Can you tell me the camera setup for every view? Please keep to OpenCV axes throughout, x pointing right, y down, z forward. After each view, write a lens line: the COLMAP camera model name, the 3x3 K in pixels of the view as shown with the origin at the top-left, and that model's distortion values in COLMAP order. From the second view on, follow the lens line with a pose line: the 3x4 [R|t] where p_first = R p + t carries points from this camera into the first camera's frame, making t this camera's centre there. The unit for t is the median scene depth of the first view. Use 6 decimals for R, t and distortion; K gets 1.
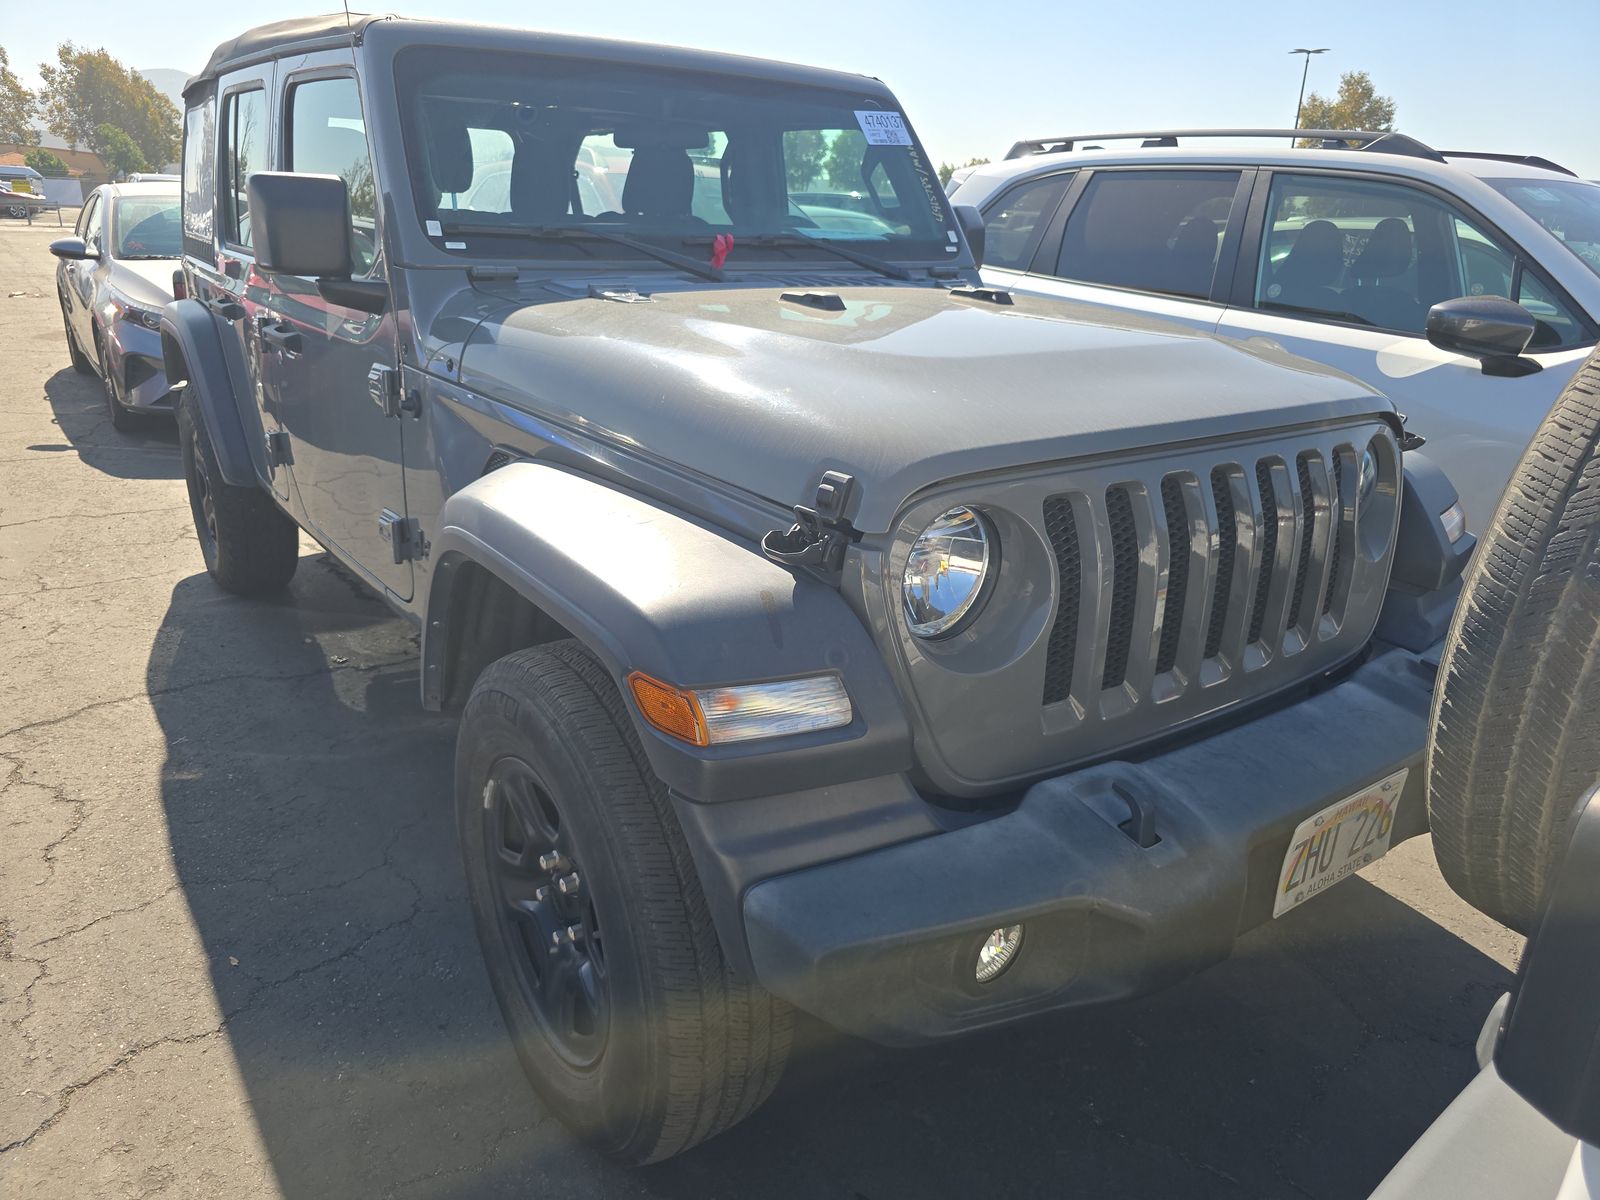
lens RADIAL K [[1081.7, 0, 800.0], [0, 1081.7, 600.0], [0, 0, 1]] dist [0.059393, -0.055298]
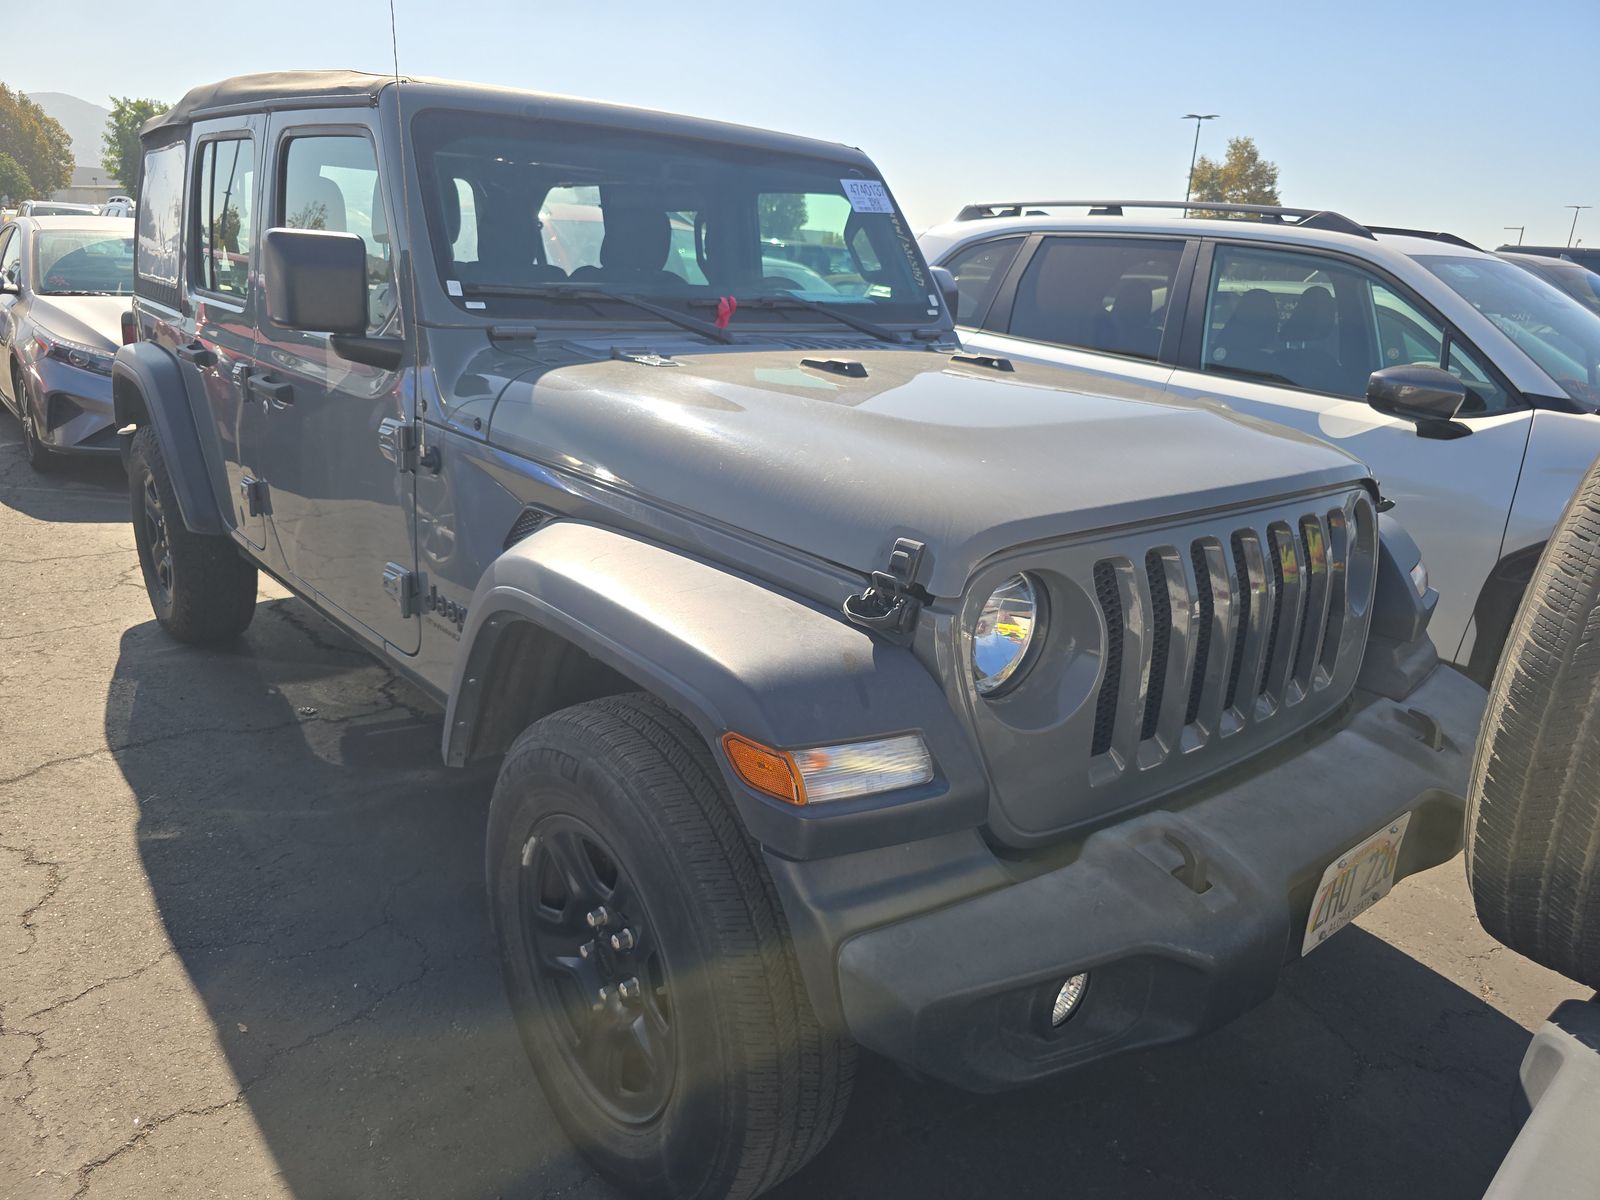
lens RADIAL K [[1081.7, 0, 800.0], [0, 1081.7, 600.0], [0, 0, 1]] dist [0.059393, -0.055298]
pose [[0.996814, -0.001171, 0.079752, -0.096738], [0.004002, 0.999367, -0.035356, -0.013927], [-0.079660, 0.035562, 0.996188, -0.024220]]
